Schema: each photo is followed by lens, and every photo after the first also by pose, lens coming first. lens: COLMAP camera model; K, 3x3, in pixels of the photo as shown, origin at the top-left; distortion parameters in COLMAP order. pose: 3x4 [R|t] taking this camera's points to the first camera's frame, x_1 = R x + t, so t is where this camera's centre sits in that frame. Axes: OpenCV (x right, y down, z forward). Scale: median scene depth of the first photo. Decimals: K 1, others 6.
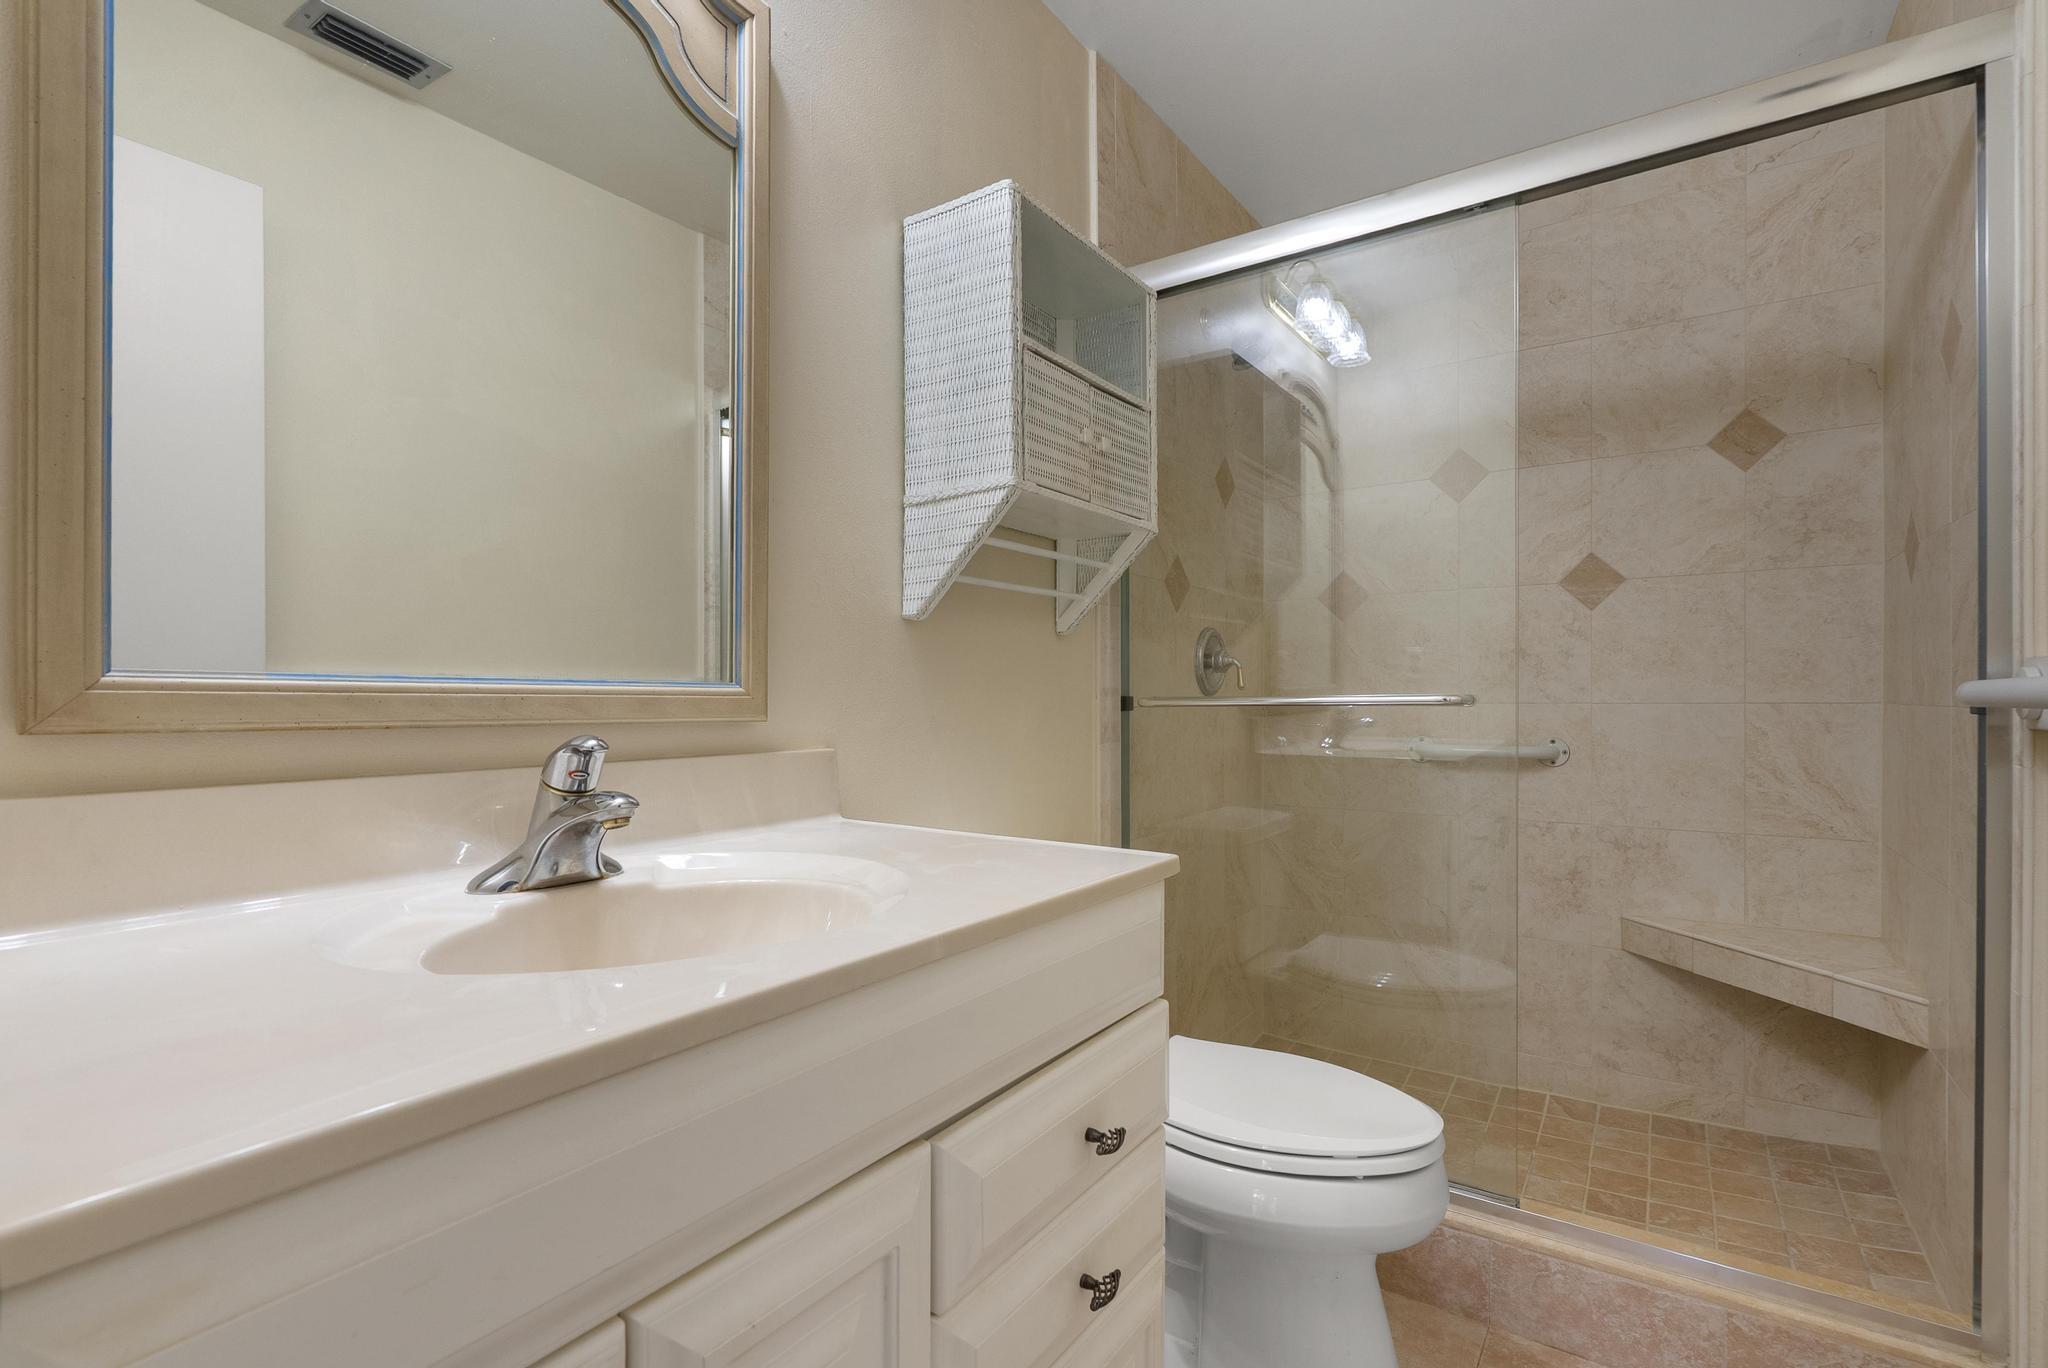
lens RADIAL K [[935.0, 0, 1022.6], [0, 935.0, 692.4], [0, 0, 1]] dist [0.000029, -0.002015]
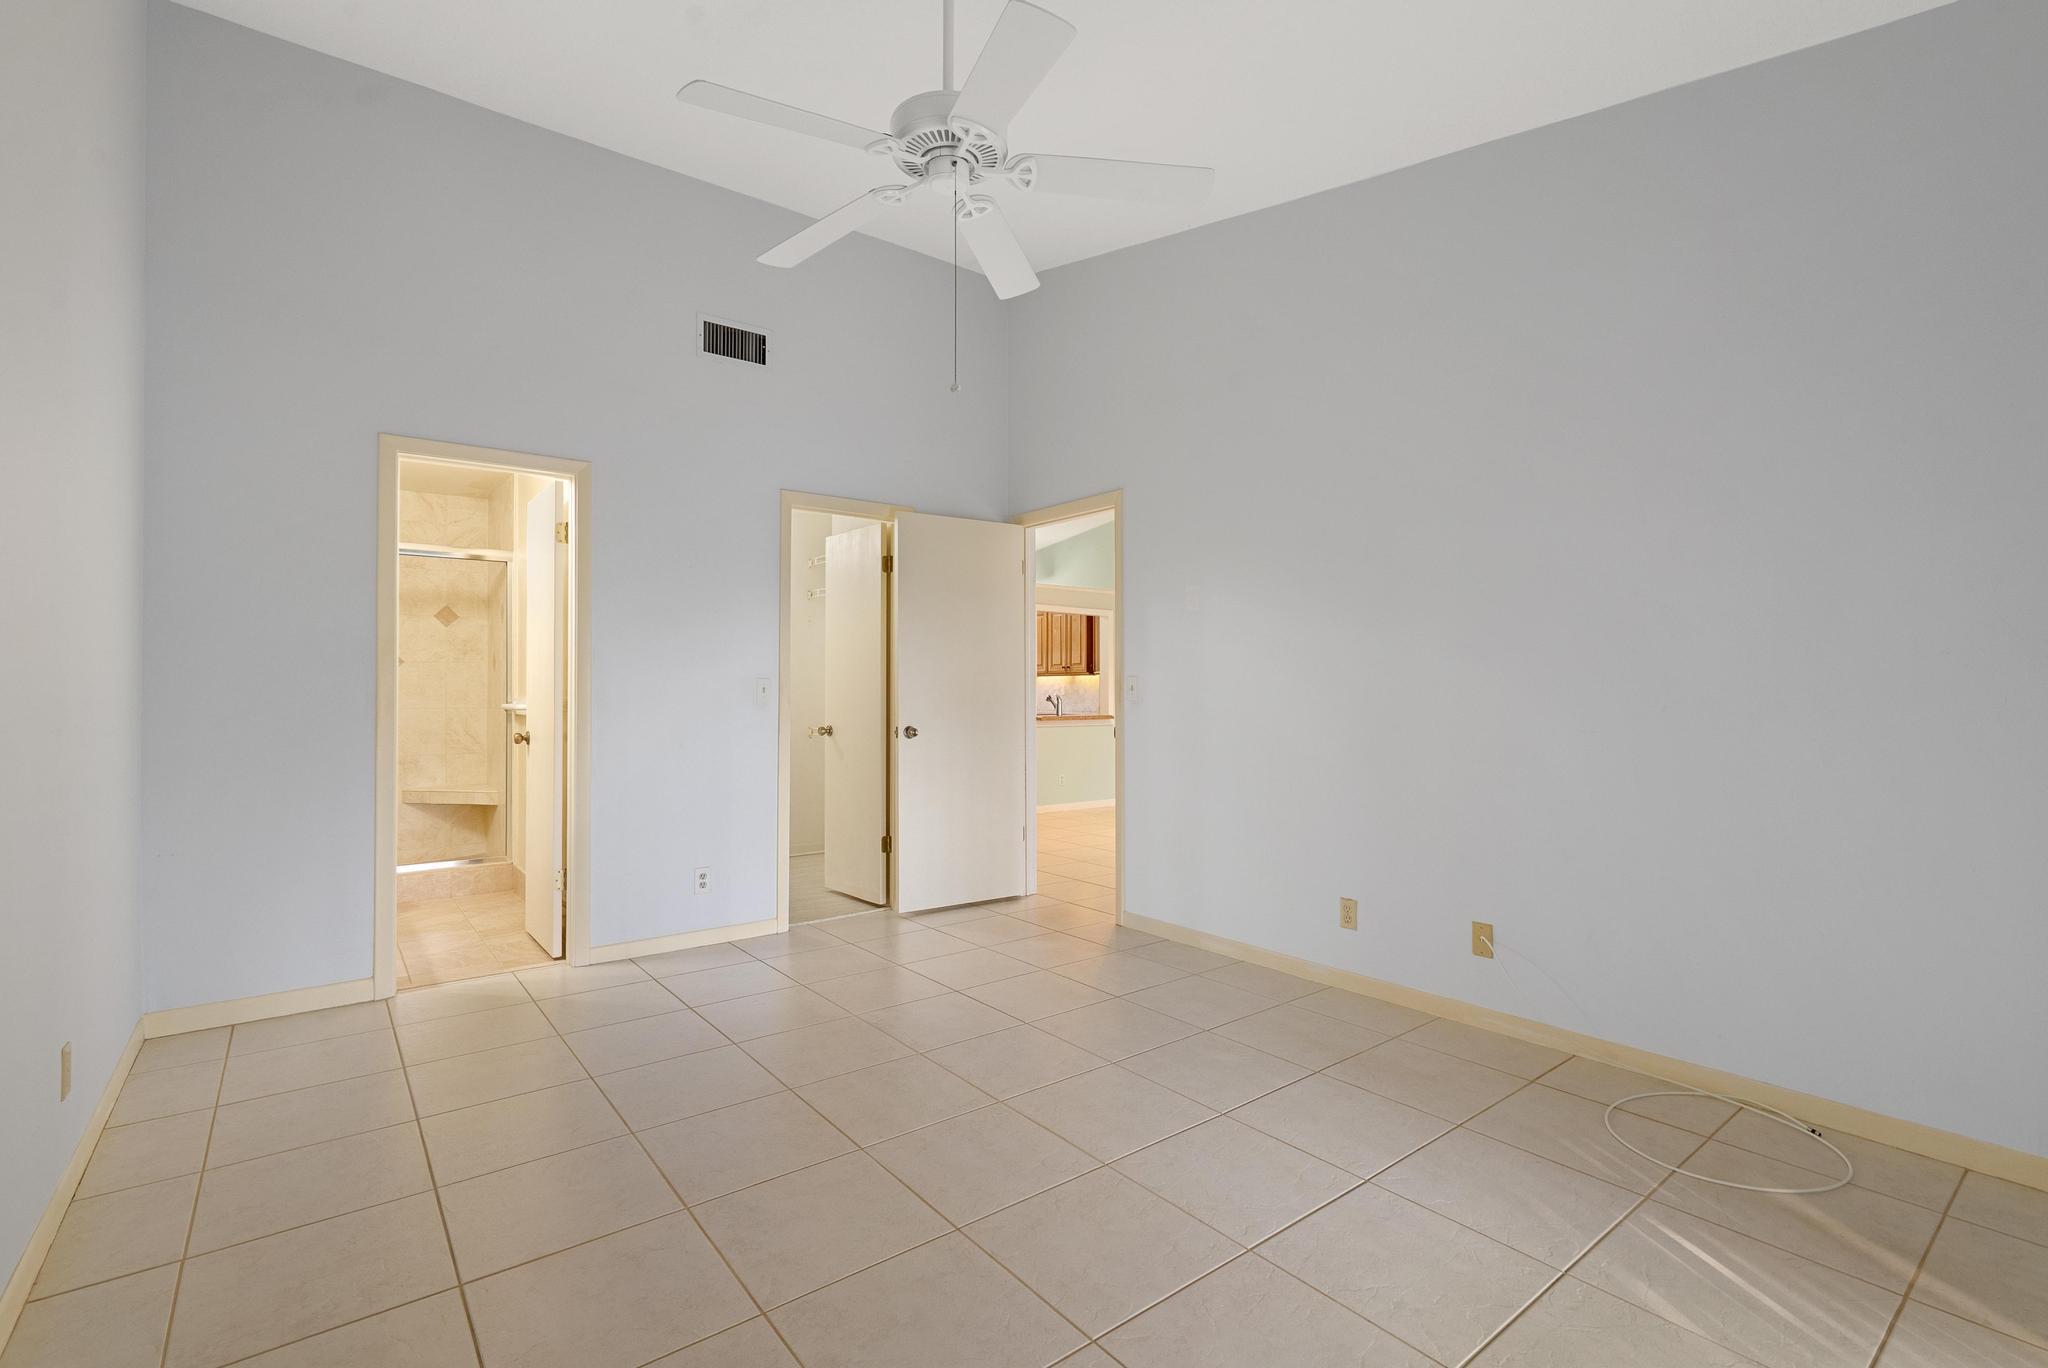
lens RADIAL K [[935.0, 0, 1027.2], [0, 935.0, 687.3], [0, 0, 1]] dist [0.000029, -0.002015]
pose [[0.305221, 0.000135, 0.952282, -1.467465], [-0.000055, 1.000000, -0.000124, -0.055509], [-0.952282, -0.000014, 0.305221, -1.632731]]
